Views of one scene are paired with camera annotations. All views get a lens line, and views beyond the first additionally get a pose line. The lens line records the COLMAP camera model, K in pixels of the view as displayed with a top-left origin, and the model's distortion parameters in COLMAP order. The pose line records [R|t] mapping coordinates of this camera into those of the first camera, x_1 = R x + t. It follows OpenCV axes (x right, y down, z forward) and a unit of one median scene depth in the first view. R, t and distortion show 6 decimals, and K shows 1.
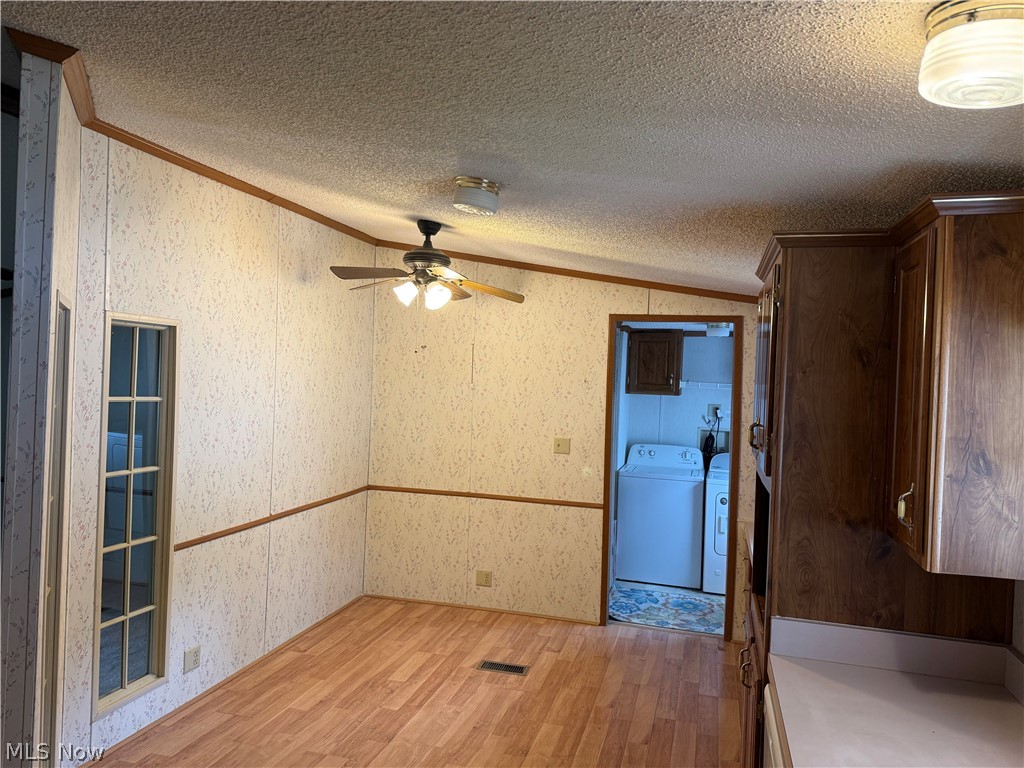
lens RADIAL K [[714.7, 0, 512.0], [0, 714.7, 384.0], [0, 0, 1]] dist [0.118974, -0.136610]
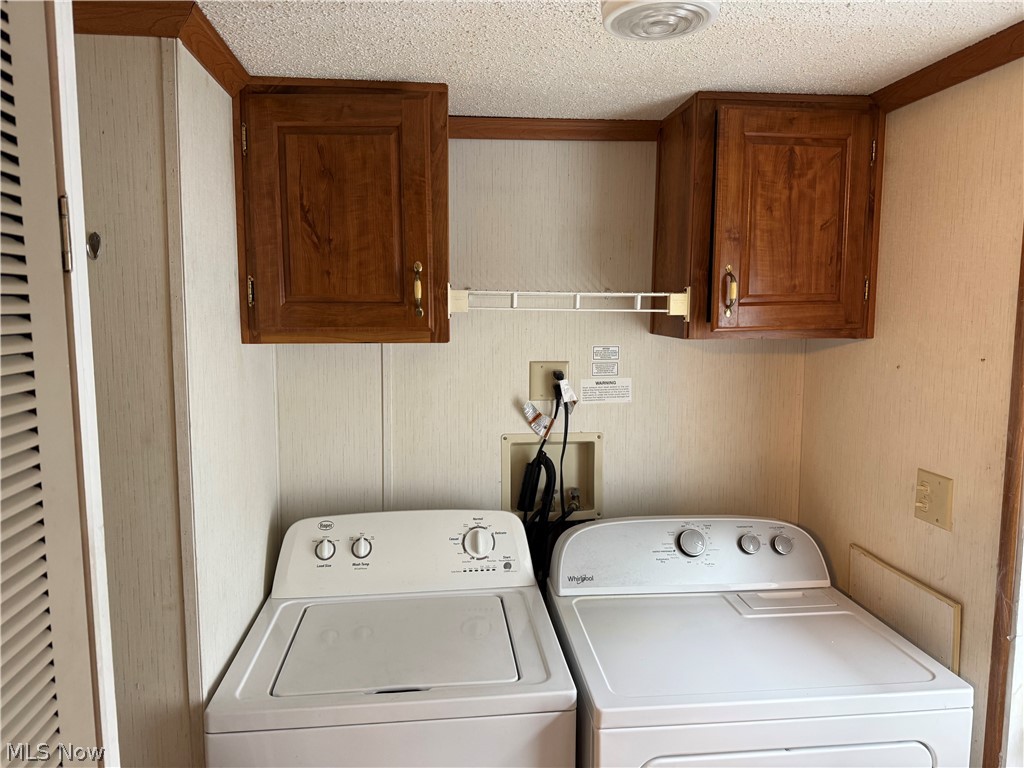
lens RADIAL K [[714.7, 0, 512.0], [0, 714.7, 384.0], [0, 0, 1]] dist [0.118974, -0.136610]
pose [[0.927152, -0.074572, 0.367188, 0.150073], [0.037997, 0.993655, 0.105859, 0.003983], [-0.372753, -0.084196, 0.924103, 0.719466]]
